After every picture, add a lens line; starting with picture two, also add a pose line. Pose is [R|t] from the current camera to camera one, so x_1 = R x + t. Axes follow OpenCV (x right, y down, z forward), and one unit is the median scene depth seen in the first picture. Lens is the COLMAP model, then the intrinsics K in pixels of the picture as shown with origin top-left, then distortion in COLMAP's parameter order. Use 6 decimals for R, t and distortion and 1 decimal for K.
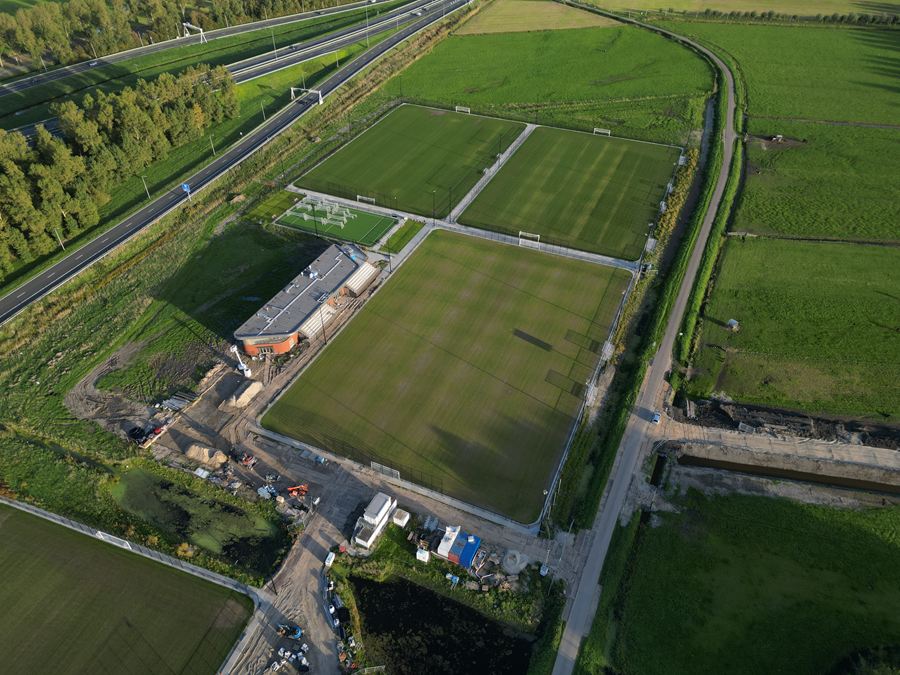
lens RADIAL K [[626.9, 0, 447.3], [0, 626.9, 337.9], [0, 0, 1]] dist [0.071148, -0.063776]
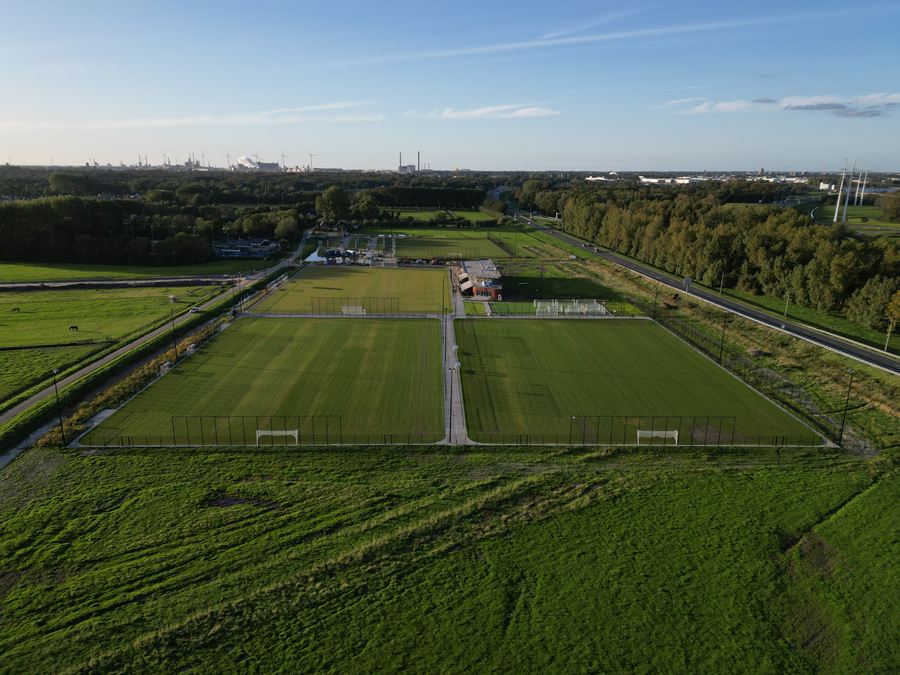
lens RADIAL K [[626.9, 0, 447.3], [0, 626.9, 337.9], [0, 0, 1]] dist [0.071148, -0.063776]
pose [[-0.904636, 0.099996, -0.414287, 0.545067], [-0.282798, 0.586396, 0.759055, -1.228682], [0.318839, 0.803829, -0.502196, 2.106434]]
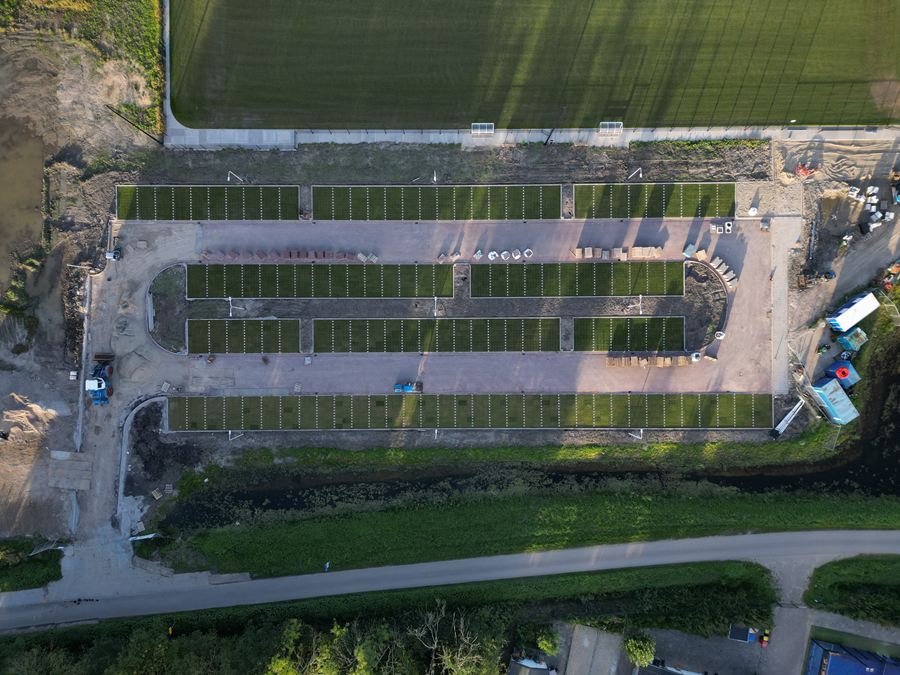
lens RADIAL K [[626.9, 0, 447.3], [0, 626.9, 337.9], [0, 0, 1]] dist [0.071148, -0.063776]
pose [[0.347238, 0.937776, -0.001459, -0.185870], [-0.600524, 0.223555, 0.767720, 0.174890], [0.720276, -0.265705, 0.640784, 0.073578]]
